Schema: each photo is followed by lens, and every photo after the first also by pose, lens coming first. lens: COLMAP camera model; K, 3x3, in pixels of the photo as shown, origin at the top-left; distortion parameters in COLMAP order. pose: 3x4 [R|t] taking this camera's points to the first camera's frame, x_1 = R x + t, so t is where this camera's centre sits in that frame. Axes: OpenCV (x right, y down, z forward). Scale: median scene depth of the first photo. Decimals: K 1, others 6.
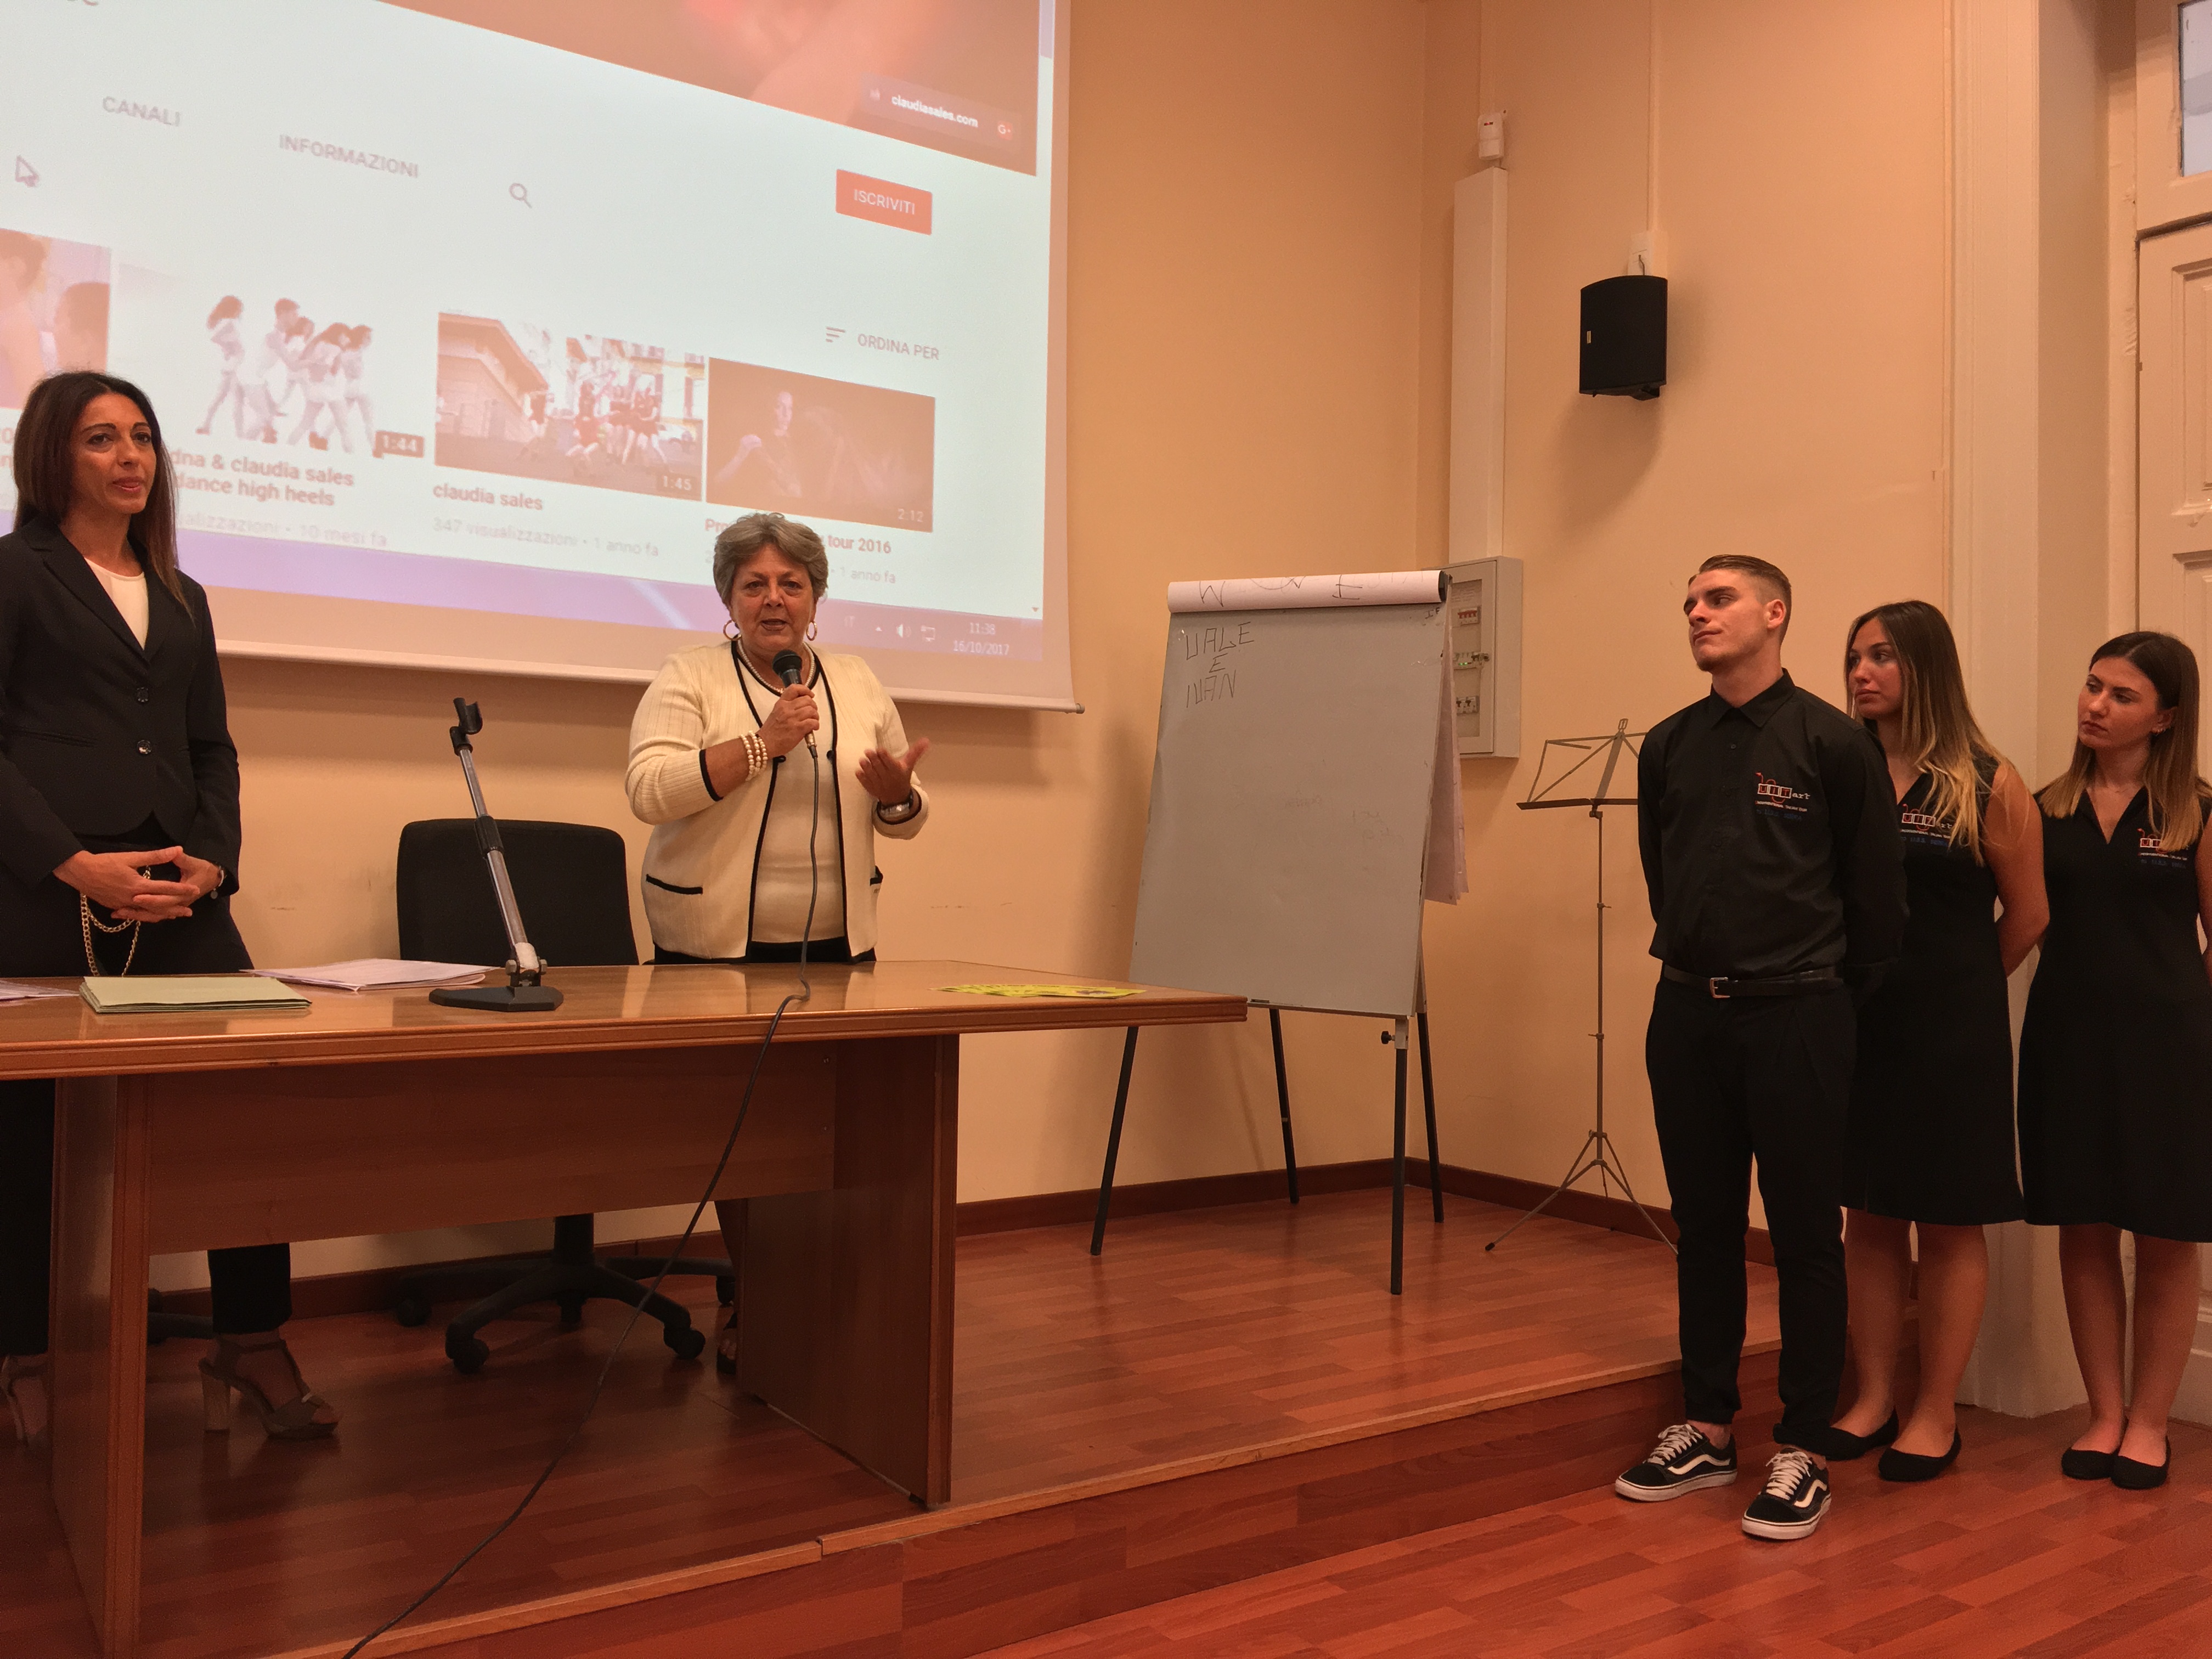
lens RADIAL K [[1882.9, 0, 1102.1], [0, 1882.9, 808.2], [0, 0, 1]] dist [0.086193, -0.136866]
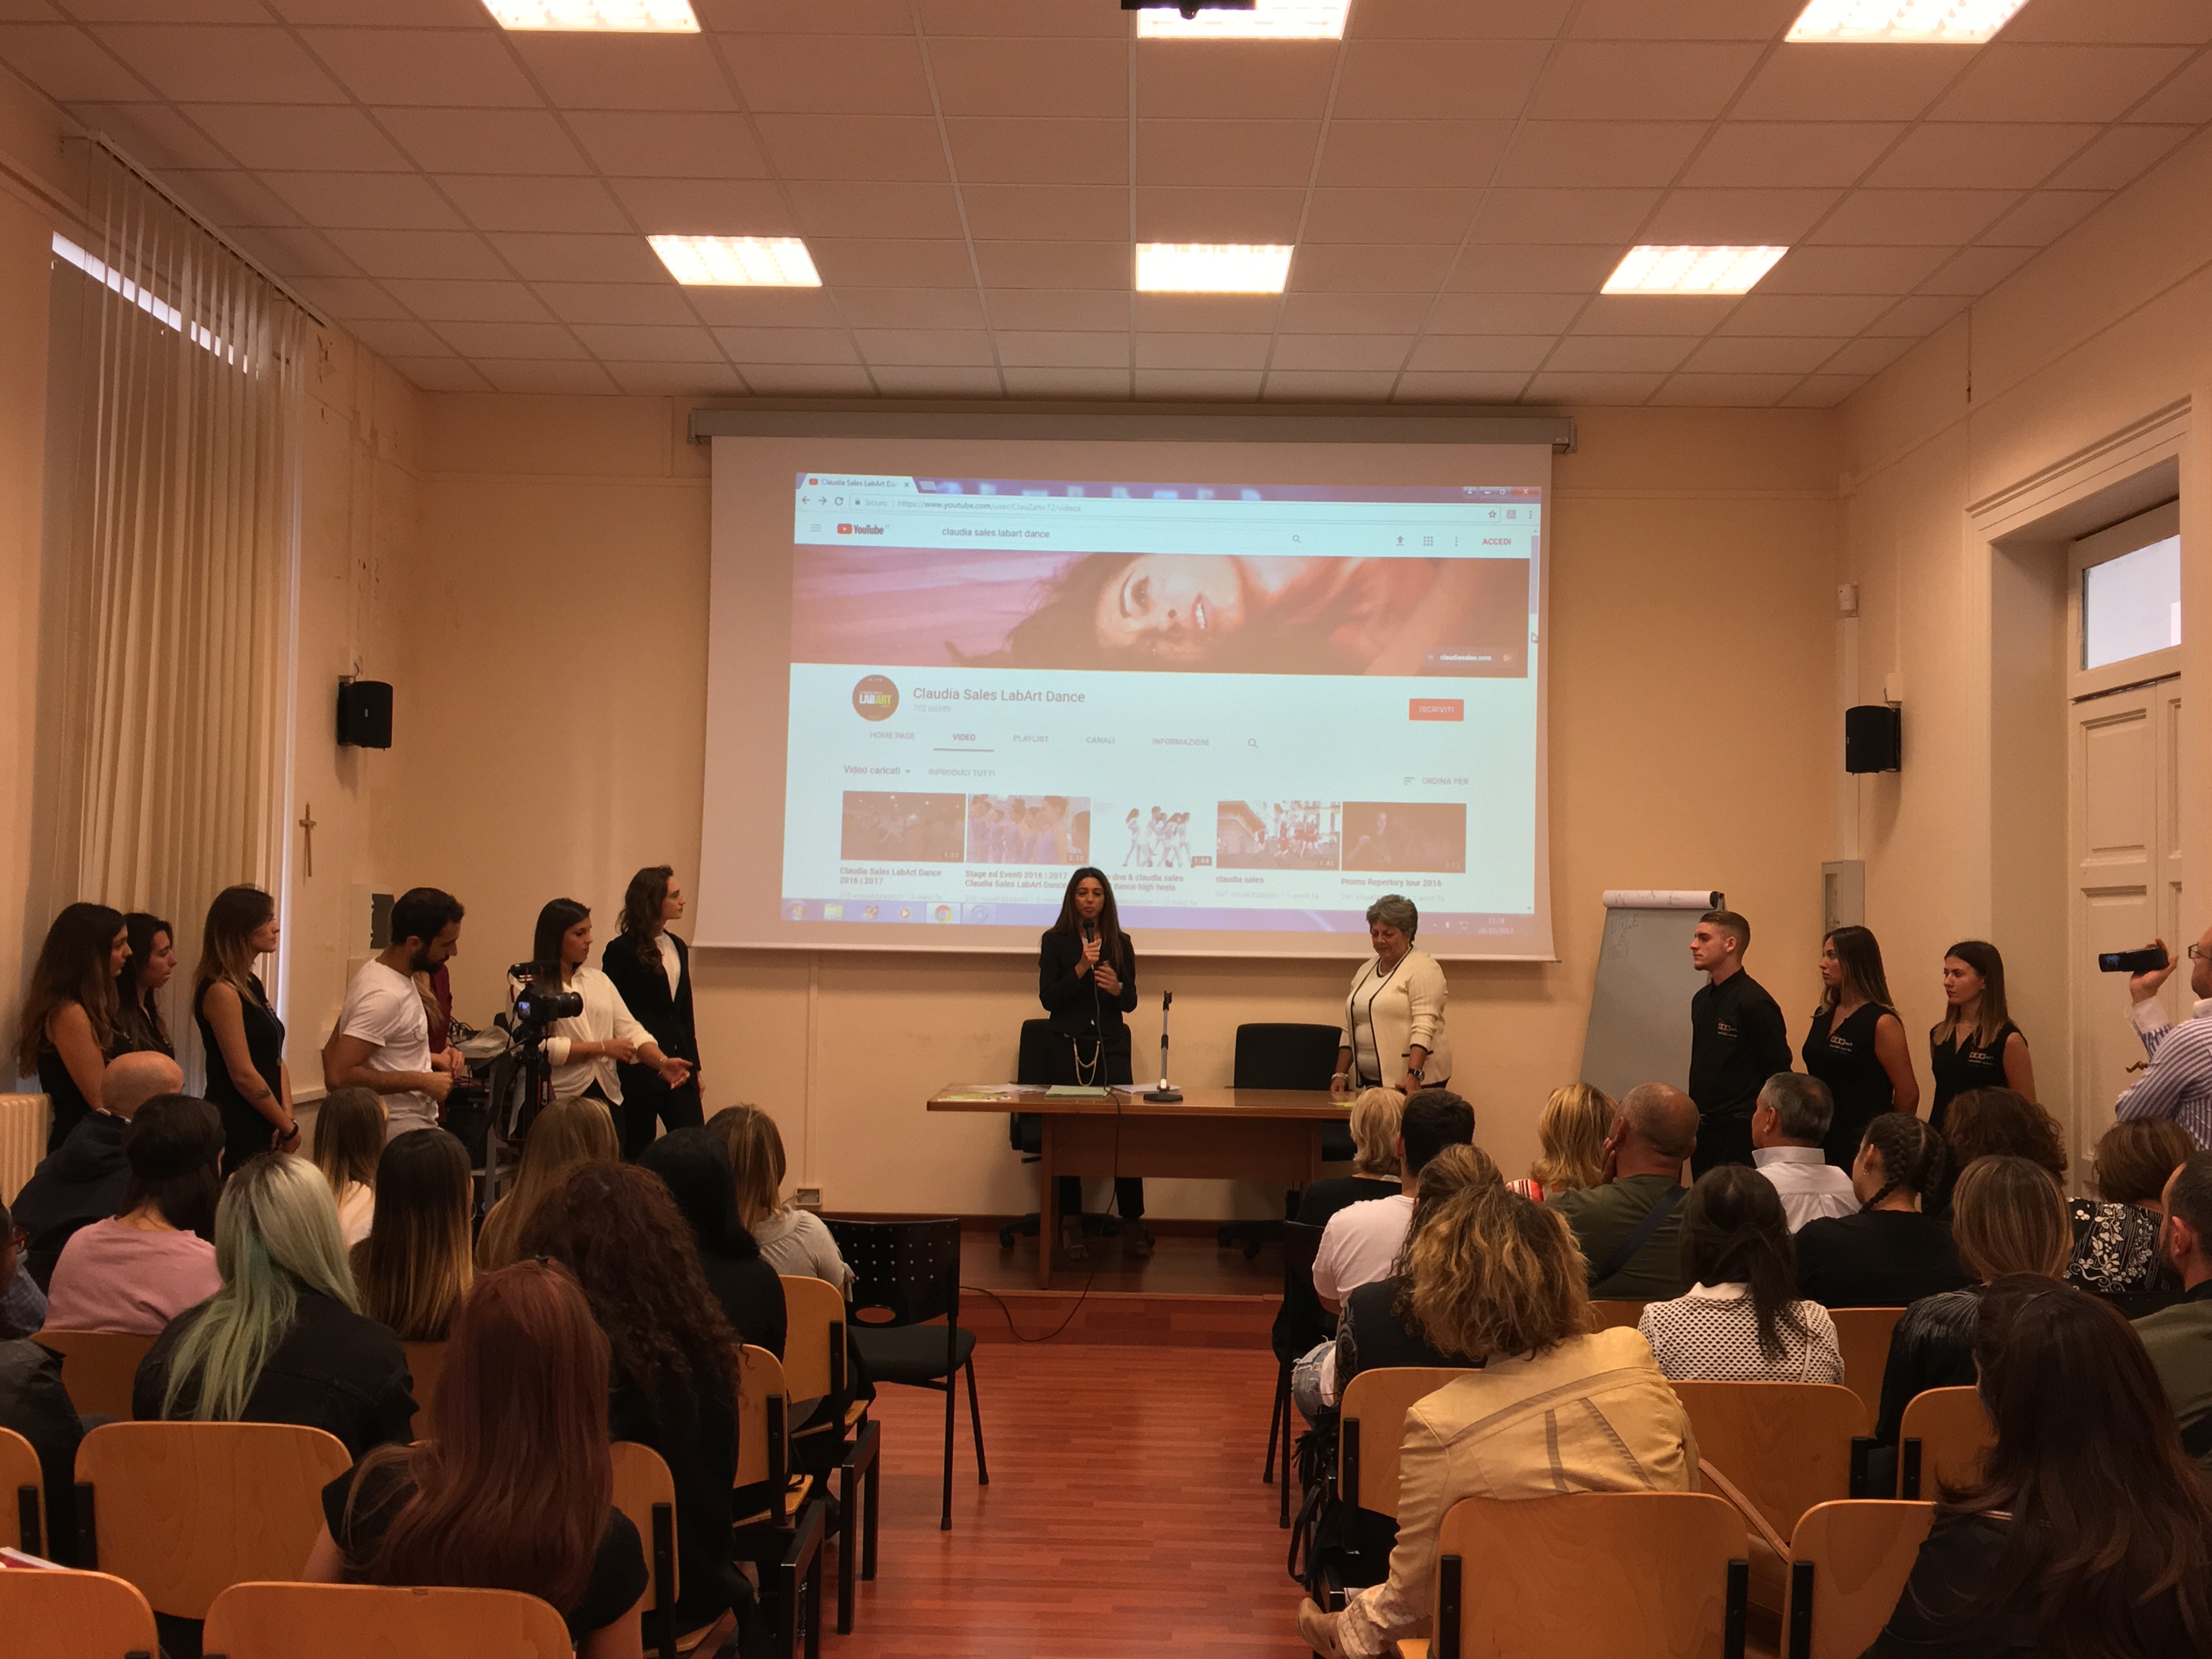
lens RADIAL K [[2332.4, 0, 1052.7], [0, 2332.4, 783.0], [0, 0, 1]] dist [0.154379, 0.000000]
pose [[0.806797, -0.046986, -0.588958, 1.120646], [0.013527, 0.998040, -0.061092, -0.110639], [0.590674, 0.041322, 0.805851, -1.350722]]
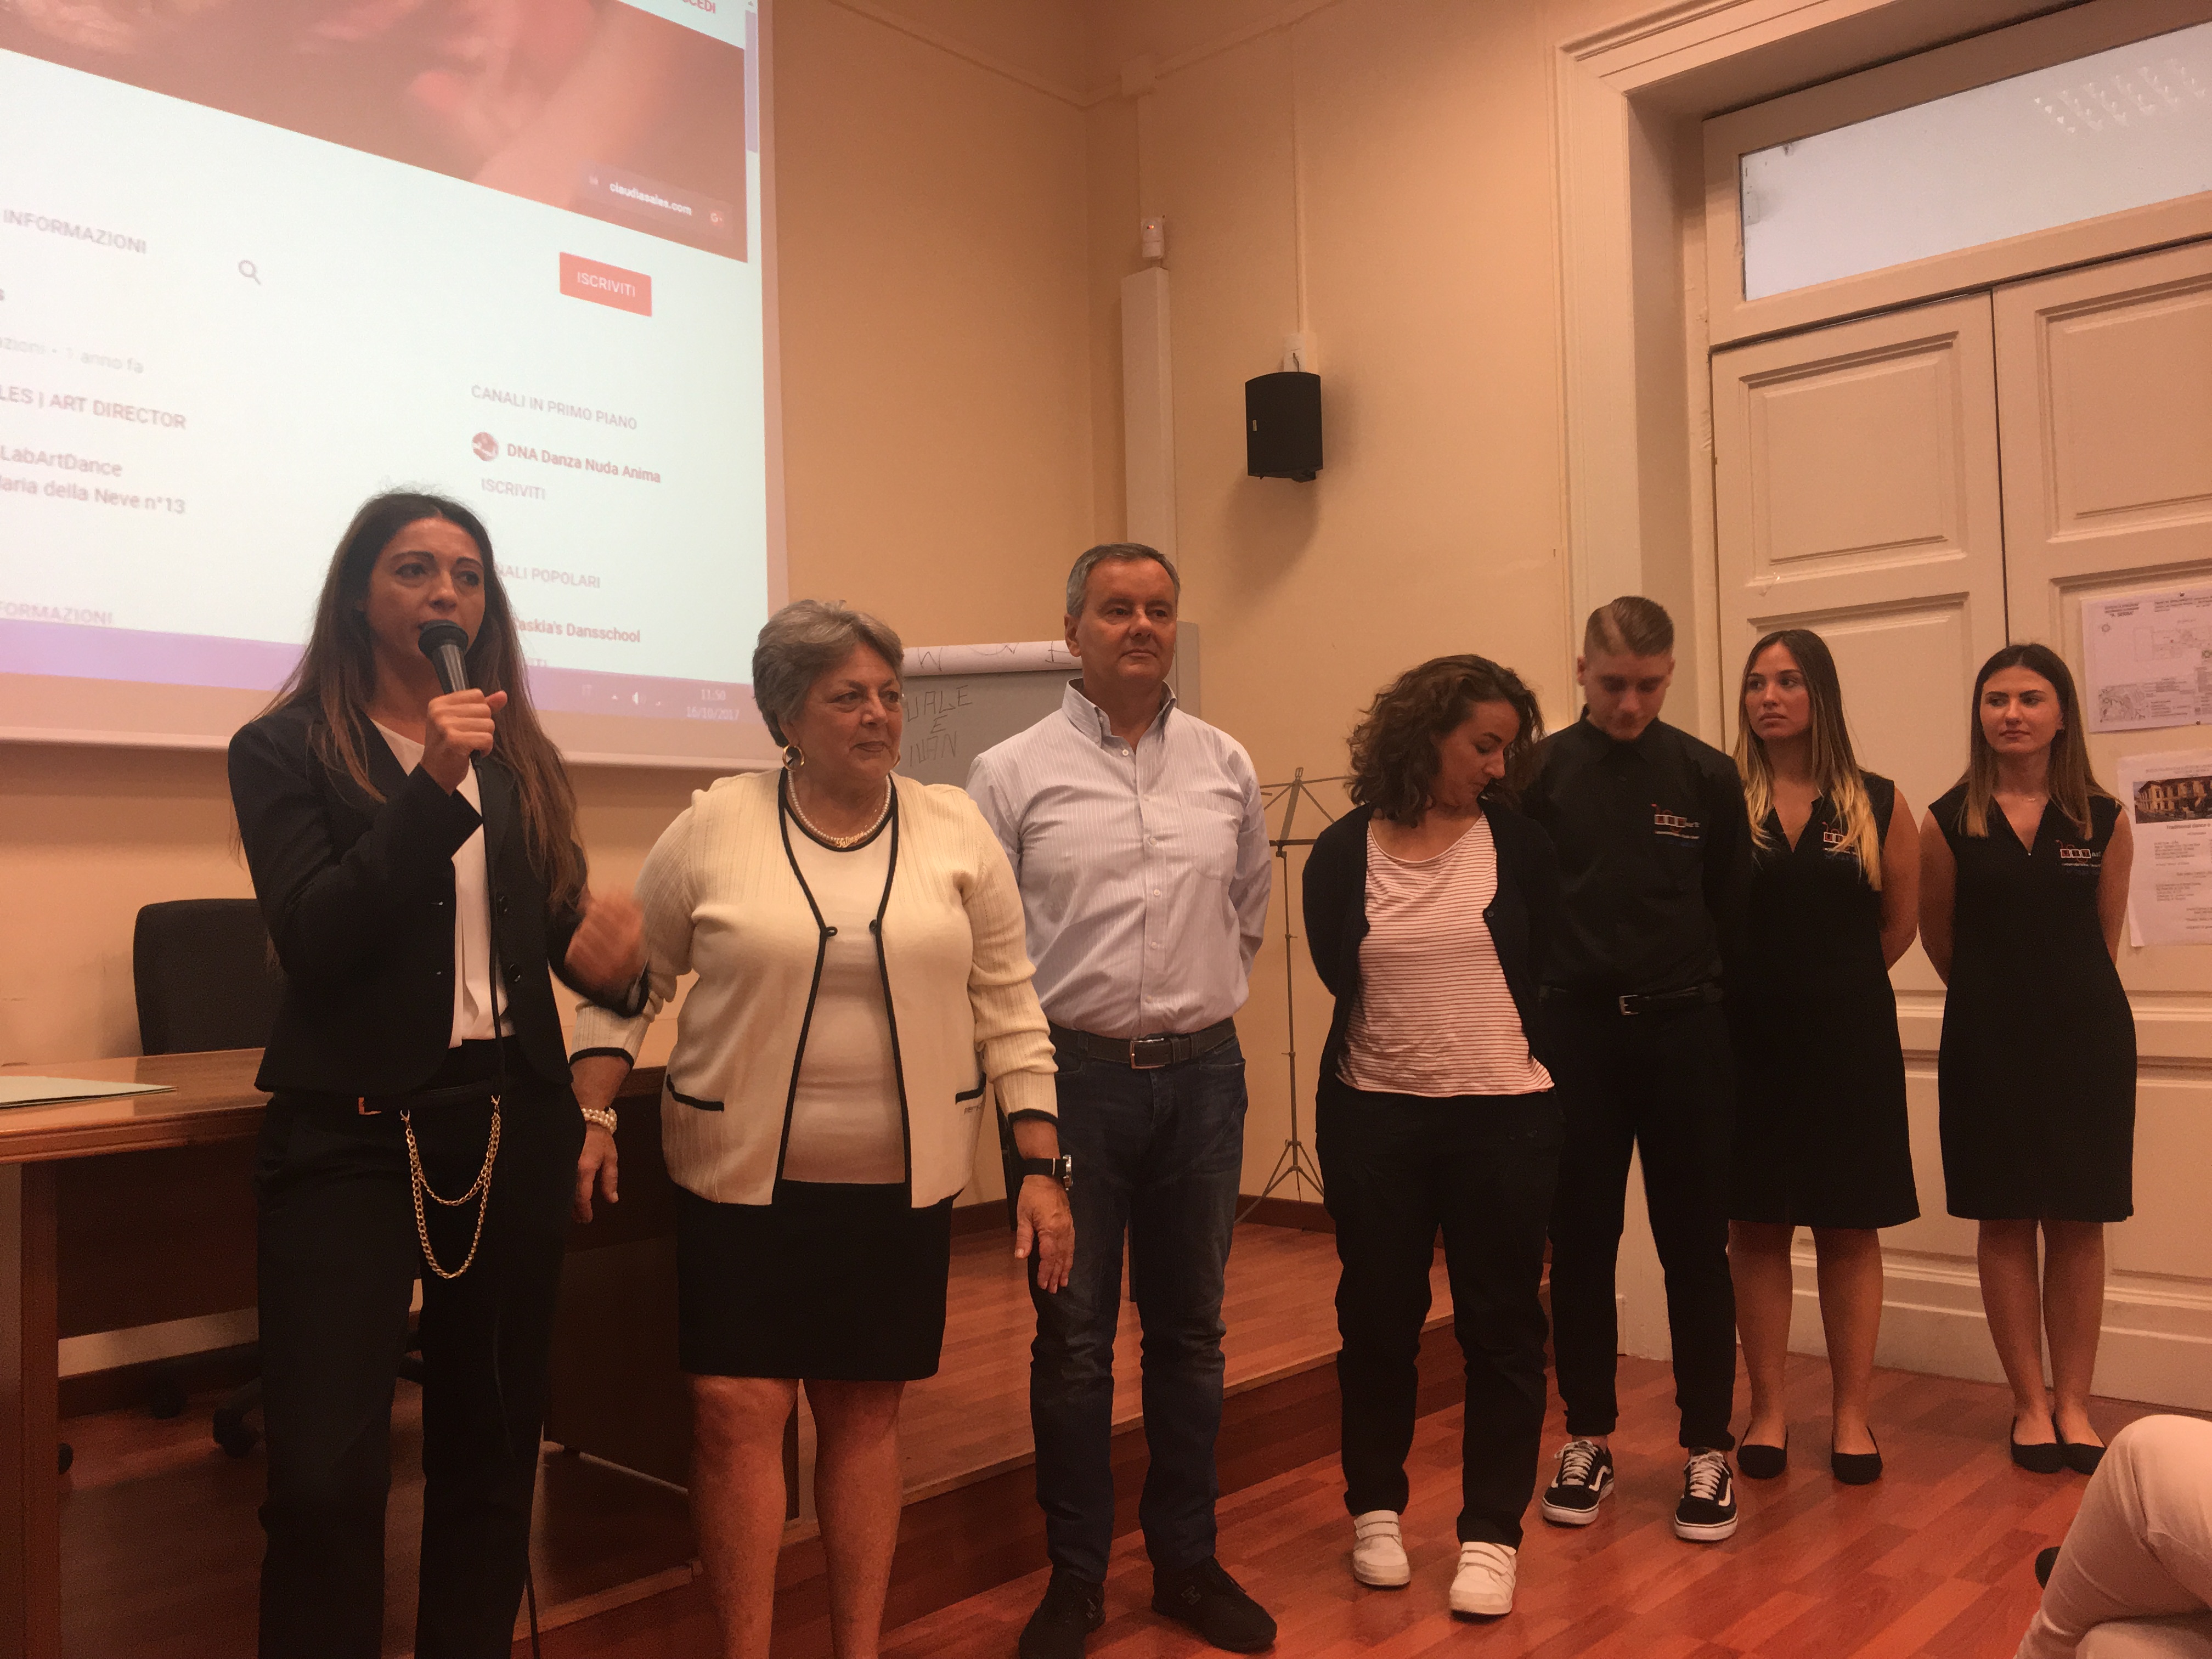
lens RADIAL K [[1882.9, 0, 1099.9], [0, 1882.9, 813.0], [0, 0, 1]] dist [0.086193, -0.136866]
pose [[0.975497, -0.029395, 0.218042, -0.097167], [0.034541, 0.999207, -0.019826, -0.003104], [-0.217287, 0.026871, 0.975738, -0.065231]]
